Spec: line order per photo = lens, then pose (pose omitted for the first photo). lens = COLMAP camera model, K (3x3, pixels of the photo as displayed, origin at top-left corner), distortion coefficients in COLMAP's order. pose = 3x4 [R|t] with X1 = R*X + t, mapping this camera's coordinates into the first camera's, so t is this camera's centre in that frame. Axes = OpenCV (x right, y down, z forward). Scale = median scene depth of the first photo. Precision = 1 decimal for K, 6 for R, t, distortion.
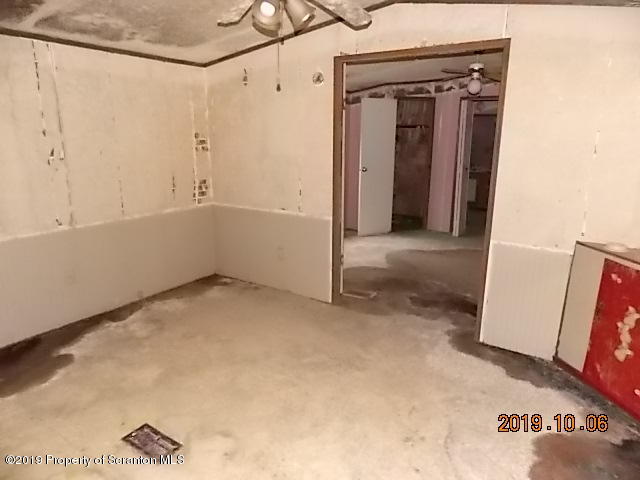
lens RADIAL K [[416.9, 0, 320.0], [0, 416.9, 240.0], [0, 0, 1]] dist [-0.017768, -0.000035]
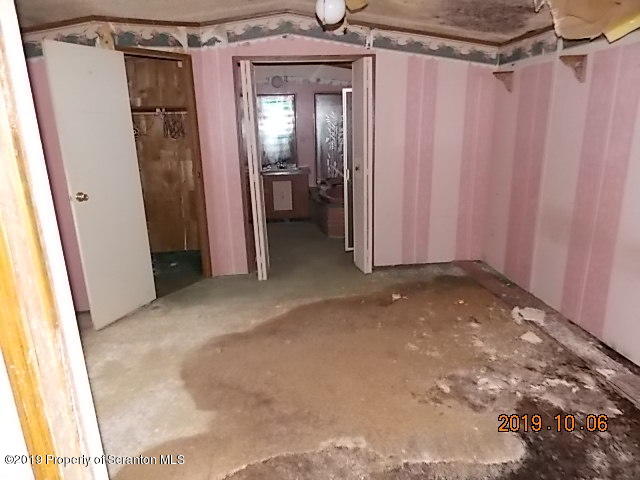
lens RADIAL K [[416.9, 0, 320.0], [0, 416.9, 240.0], [0, 0, 1]] dist [-0.017768, -0.000035]
pose [[0.775160, -0.191892, 0.601917, 0.023328], [0.181686, 0.980217, 0.078516, -0.108277], [-0.605076, 0.048497, 0.794689, 0.461549]]
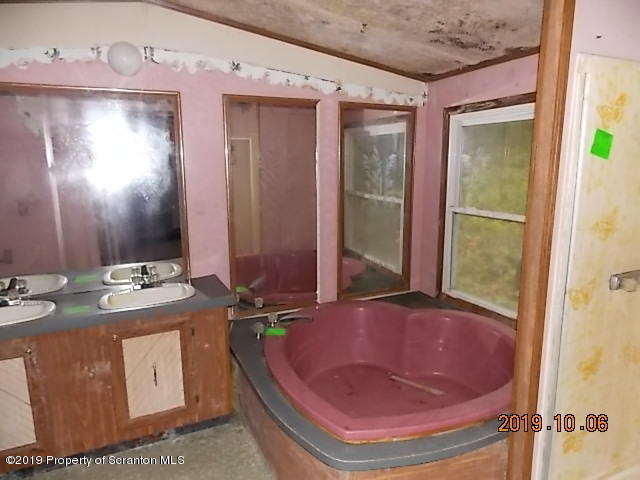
lens RADIAL K [[416.9, 0, 320.0], [0, 416.9, 240.0], [0, 0, 1]] dist [-0.017768, -0.000035]
pose [[0.542480, -0.166854, 0.823332, 0.248448], [0.213256, 0.975324, 0.057145, -0.196540], [-0.812550, 0.144580, 0.564676, 0.785707]]
